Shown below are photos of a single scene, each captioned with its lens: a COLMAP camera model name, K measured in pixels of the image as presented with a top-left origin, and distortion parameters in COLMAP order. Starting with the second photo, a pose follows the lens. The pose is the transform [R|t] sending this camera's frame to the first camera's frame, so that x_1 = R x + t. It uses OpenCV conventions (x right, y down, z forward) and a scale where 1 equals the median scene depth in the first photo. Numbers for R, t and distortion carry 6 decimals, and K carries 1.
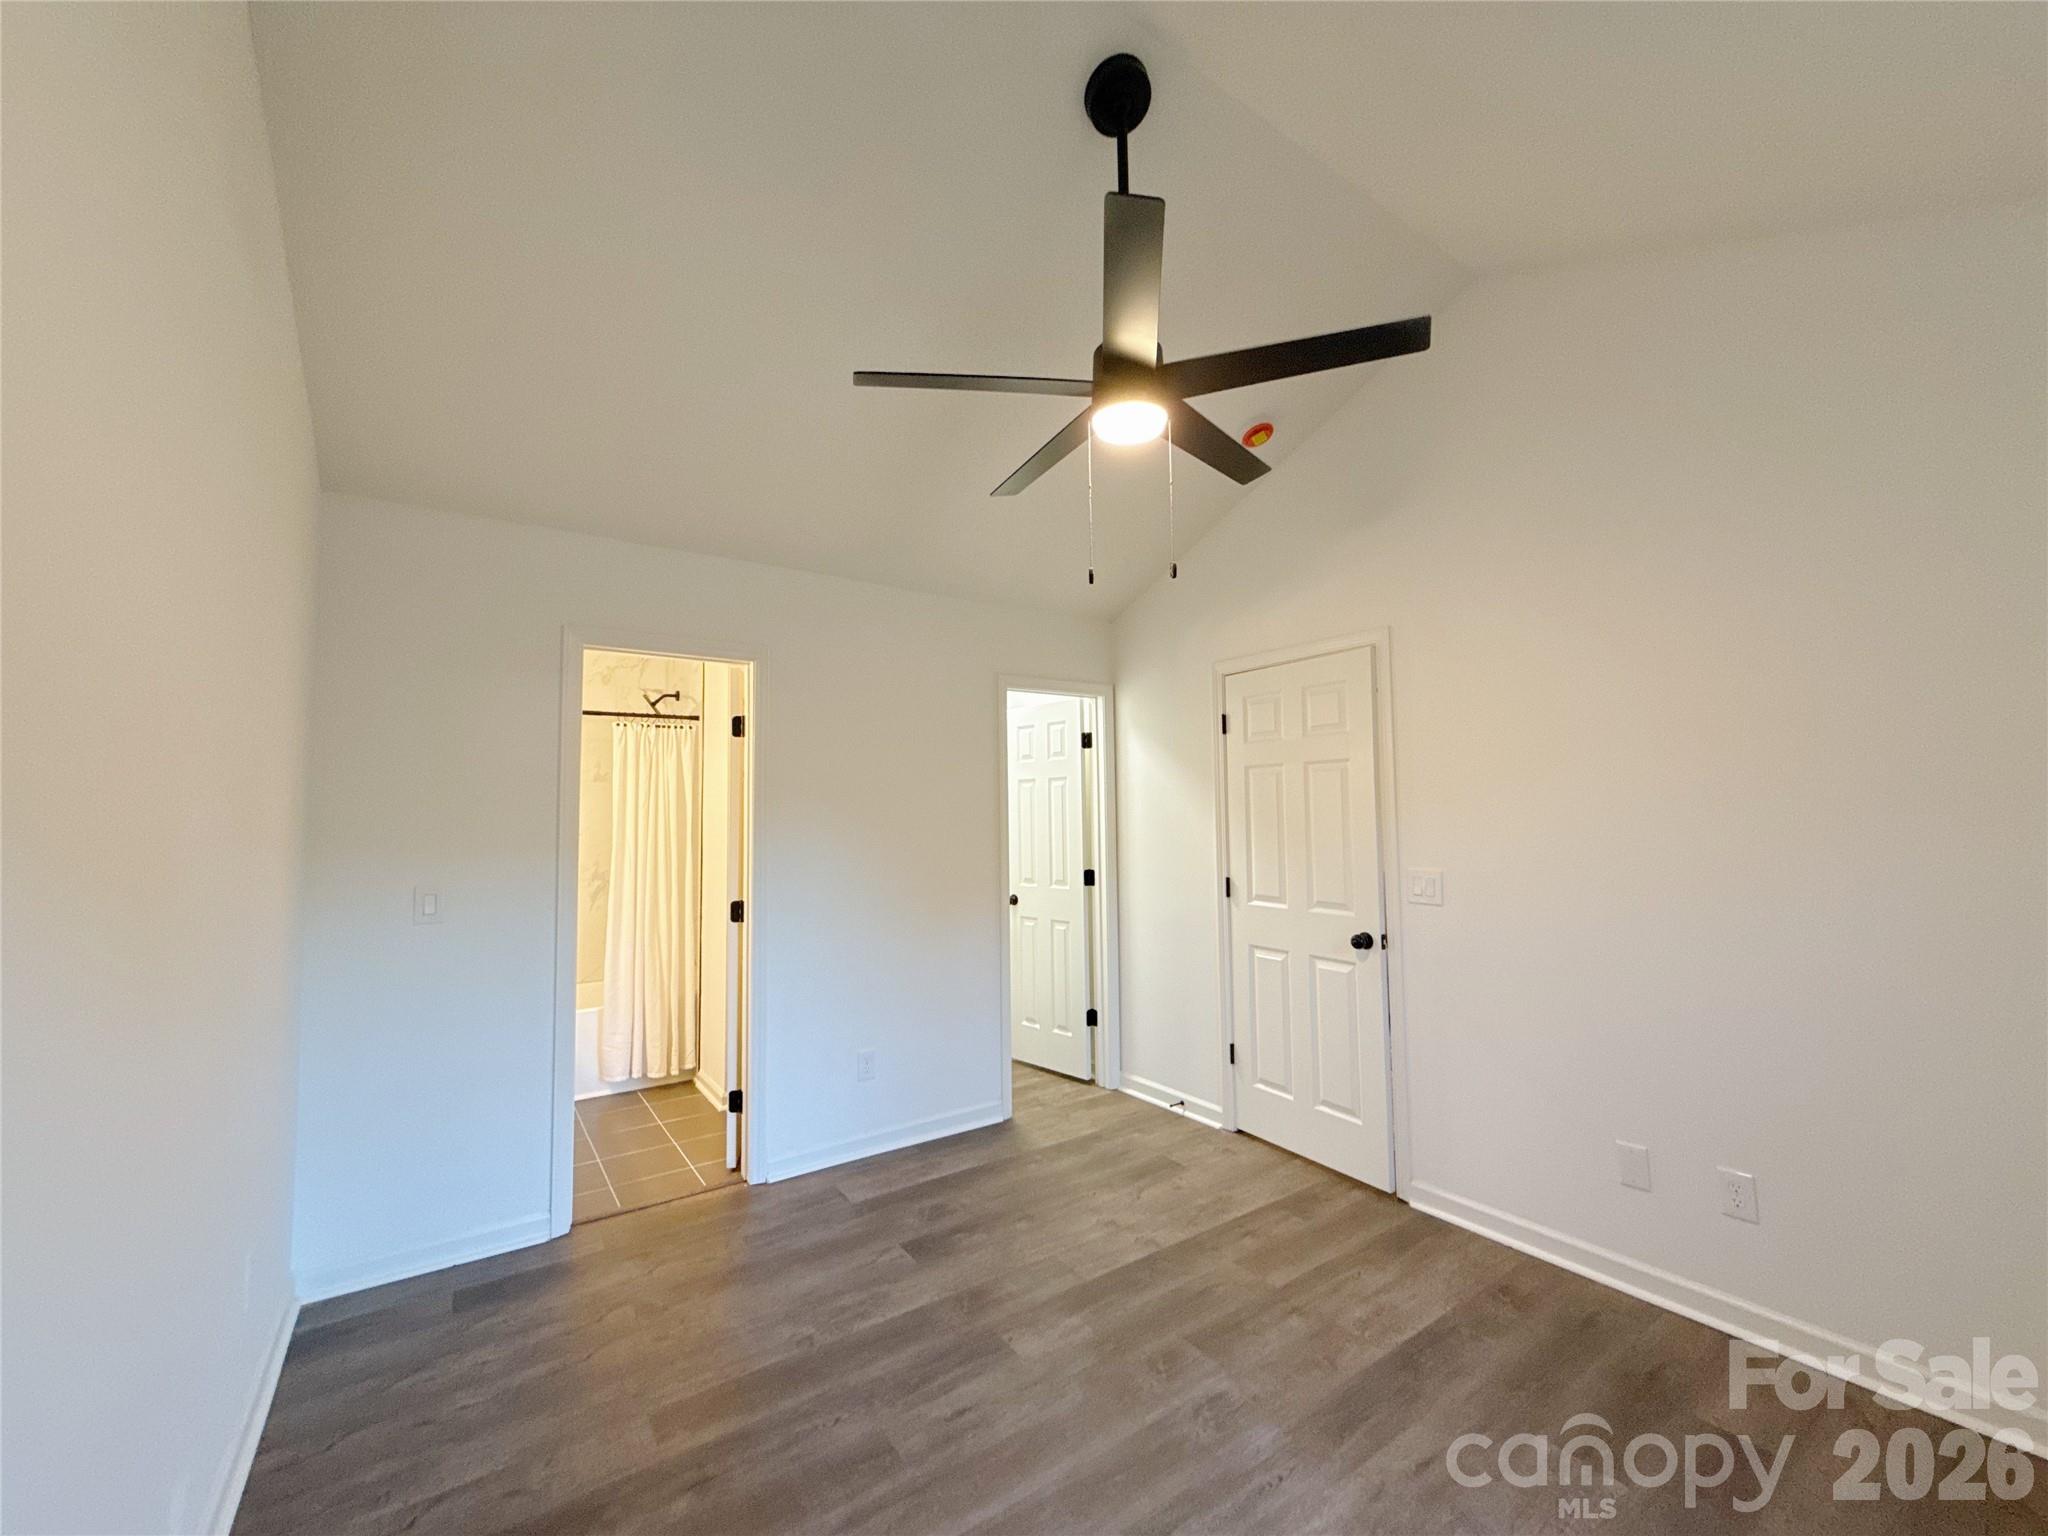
lens RADIAL K [[817.3, 0, 1022.0], [0, 817.3, 768.3], [0, 0, 1]] dist [-0.000123, 0.000443]
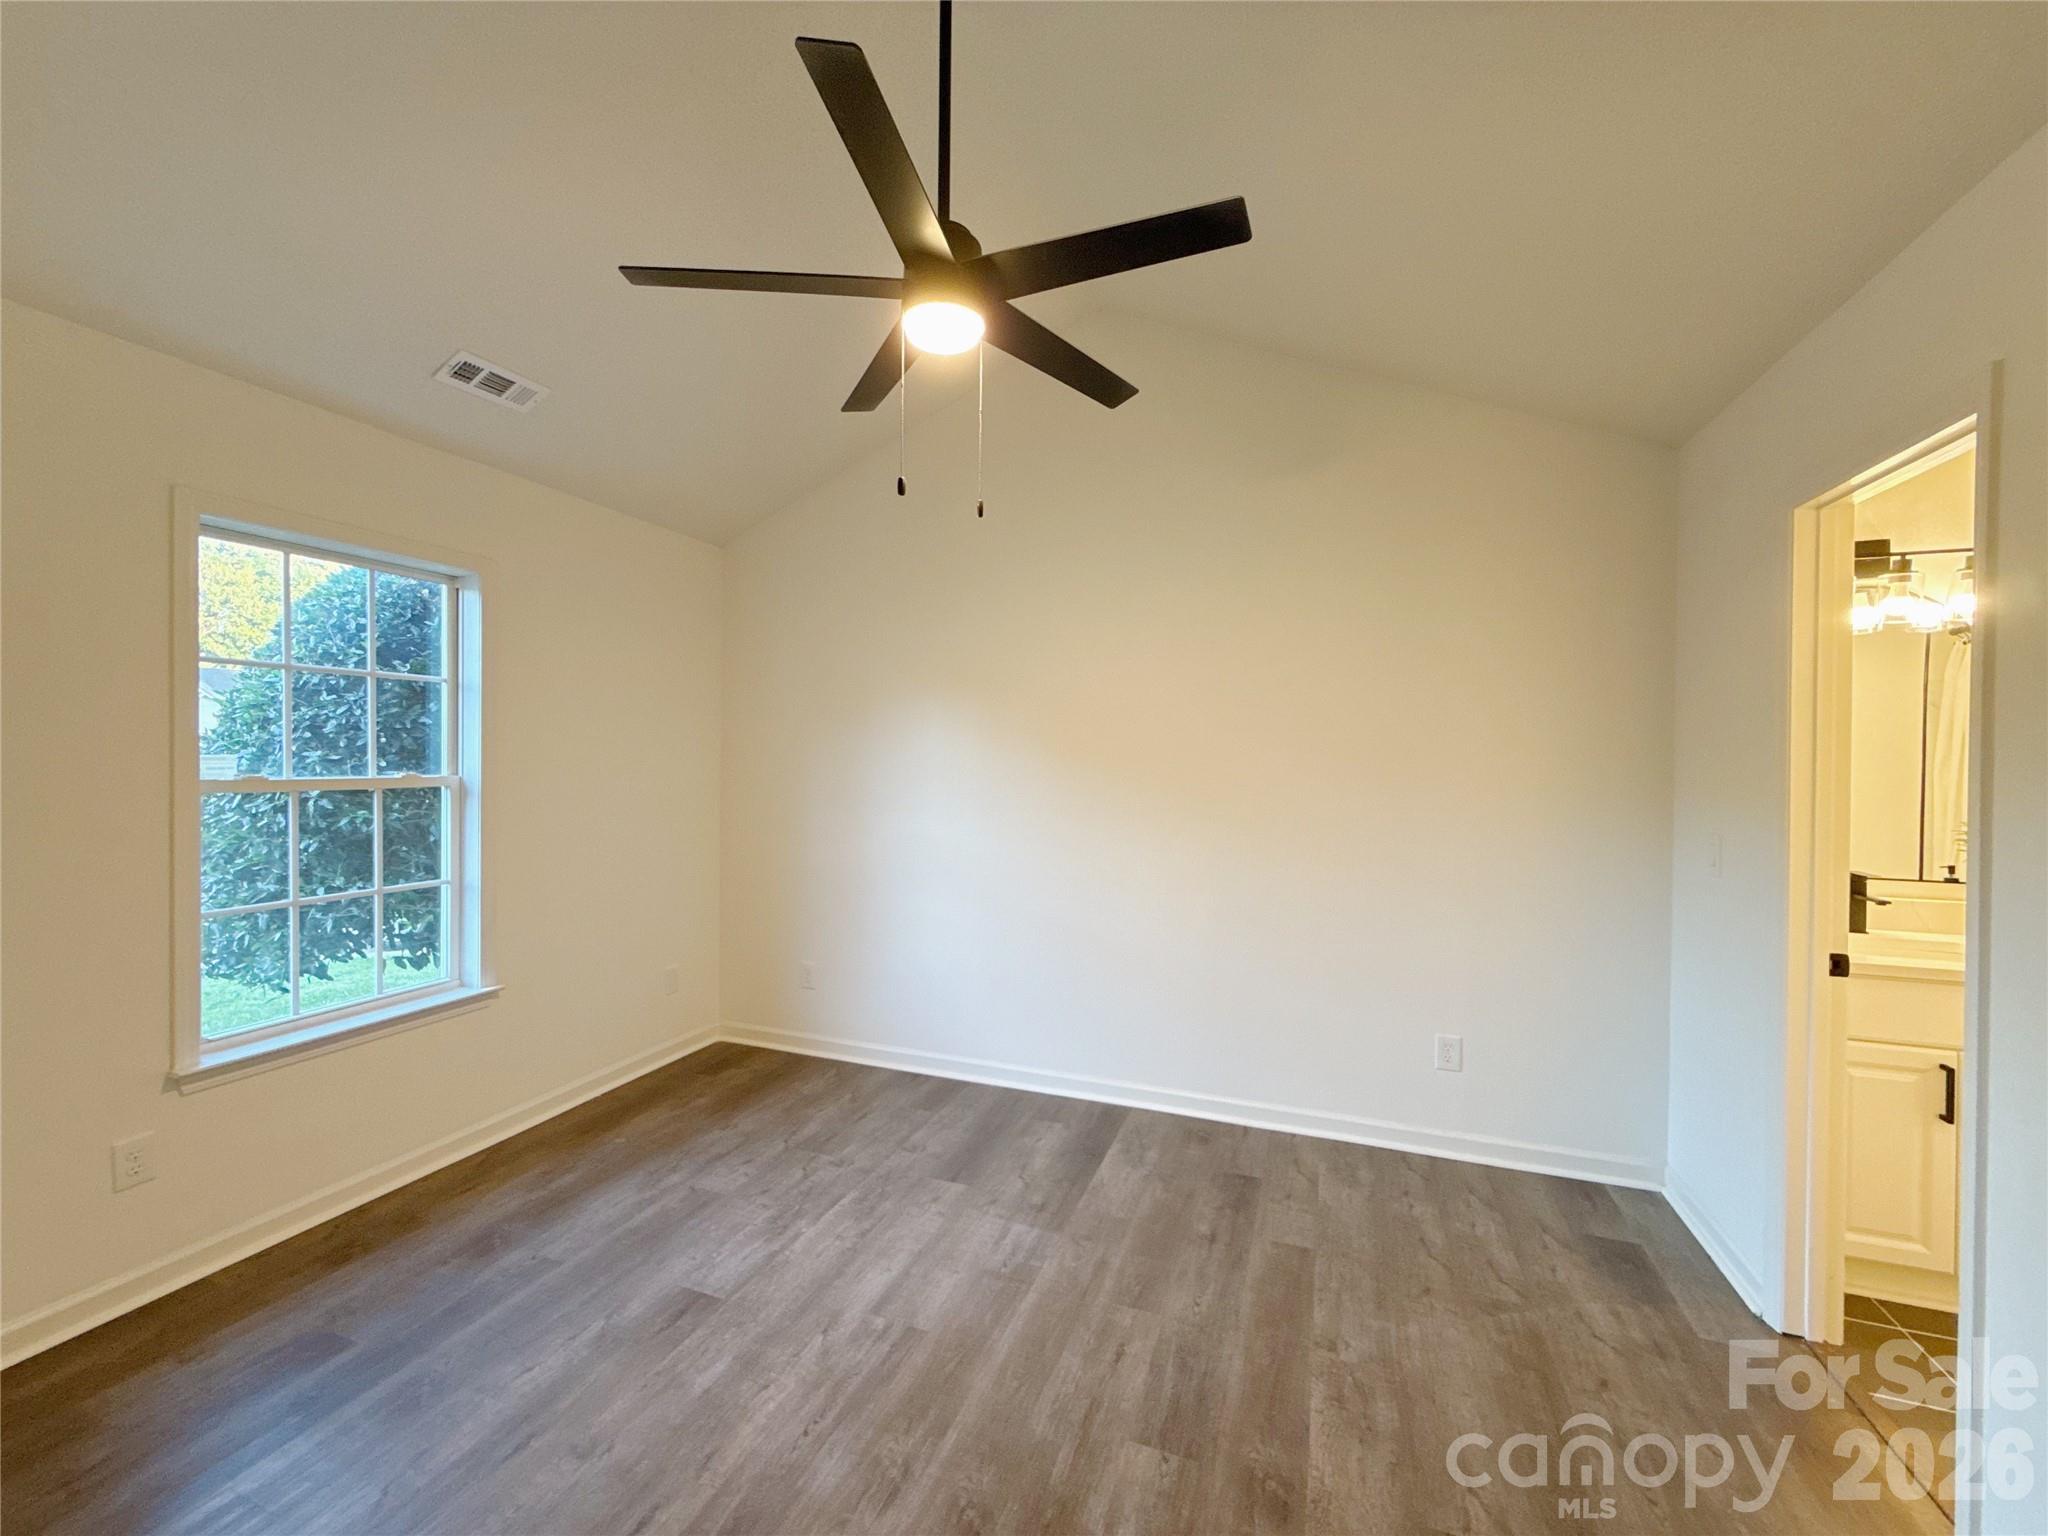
lens RADIAL K [[817.3, 0, 1022.0], [0, 817.3, 768.3], [0, 0, 1]] dist [-0.000123, 0.000443]
pose [[-0.824526, 0.010247, -0.565731, 0.591920], [0.034950, 0.998849, -0.032846, 0.098471], [0.564743, -0.046854, -0.823935, 1.816634]]
